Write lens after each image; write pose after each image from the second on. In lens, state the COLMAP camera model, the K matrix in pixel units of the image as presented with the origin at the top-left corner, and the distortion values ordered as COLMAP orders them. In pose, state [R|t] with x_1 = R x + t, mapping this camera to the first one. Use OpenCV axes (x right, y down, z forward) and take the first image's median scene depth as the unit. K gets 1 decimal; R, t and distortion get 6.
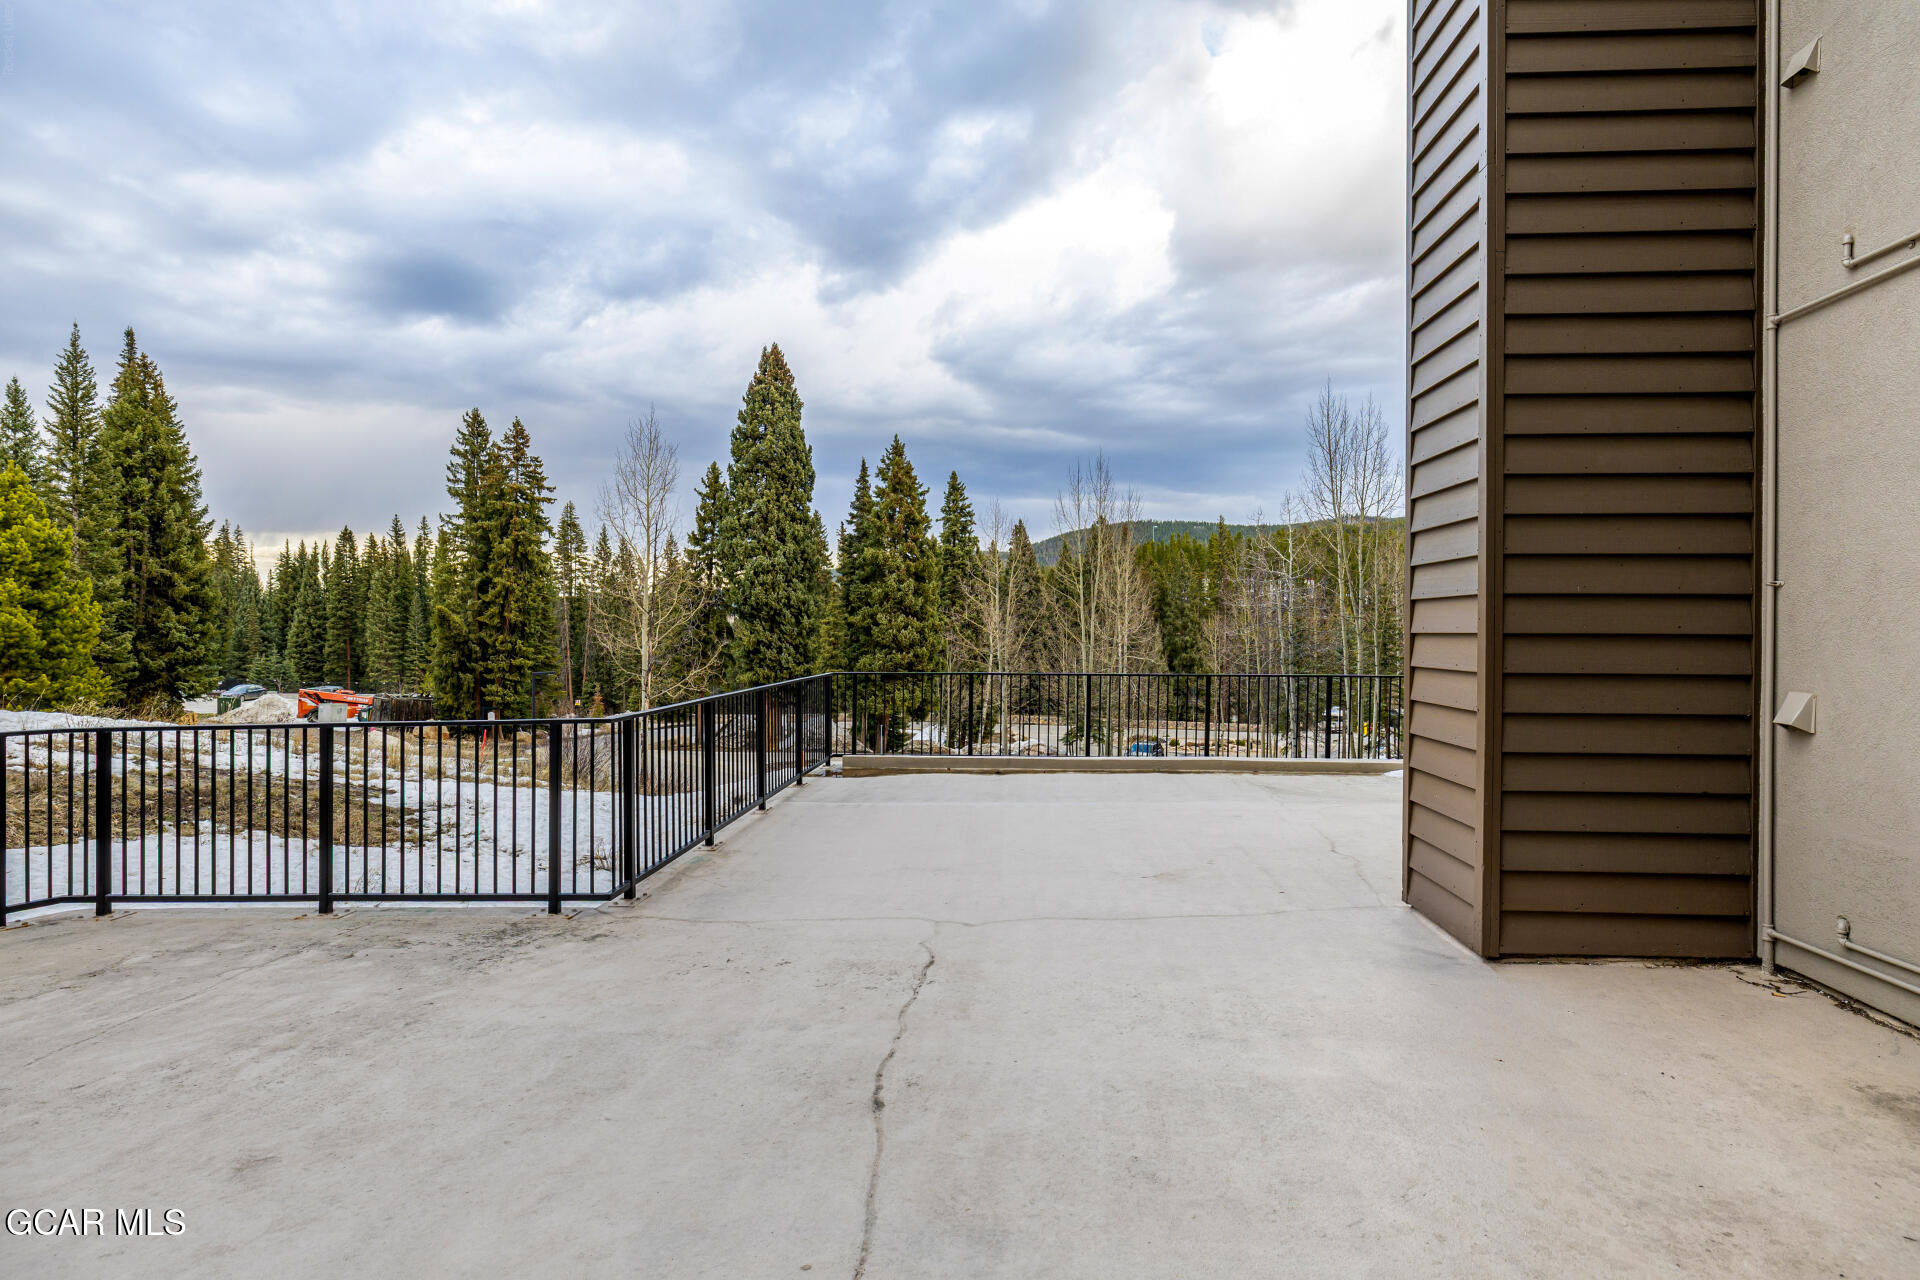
lens RADIAL K [[953.4, 0, 963.8], [0, 953.4, 638.2], [0, 0, 1]] dist [0.000381, 0.000377]
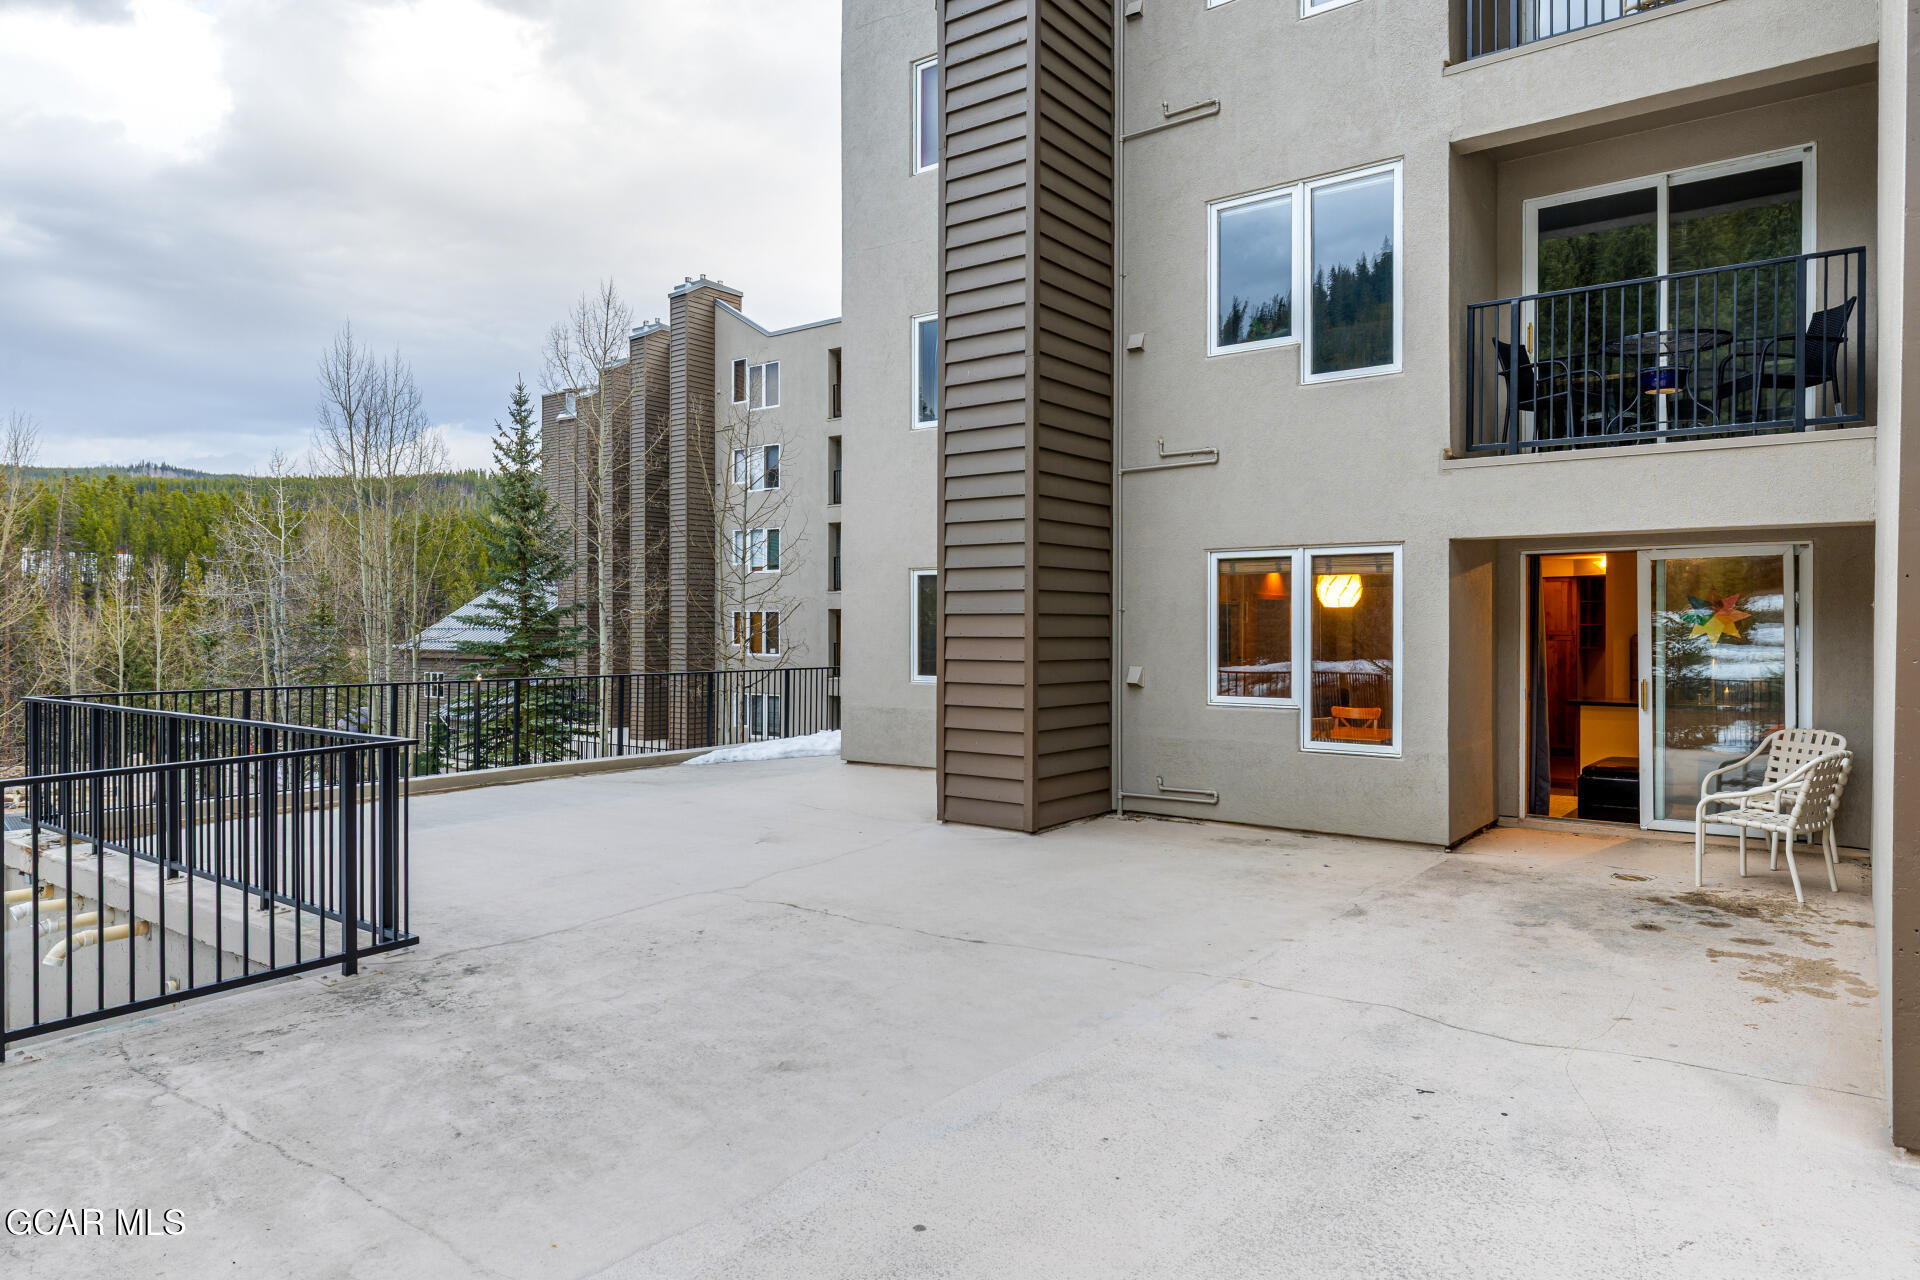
lens RADIAL K [[1204.9, 0, 961.0], [0, 1204.9, 636.5], [0, 0, 1]] dist [0.004817, 0.001913]
pose [[0.549210, -0.006770, 0.835657, -1.281754], [0.005249, 0.999975, 0.004651, -0.015850], [-0.835668, 0.001832, 0.549232, -0.047743]]
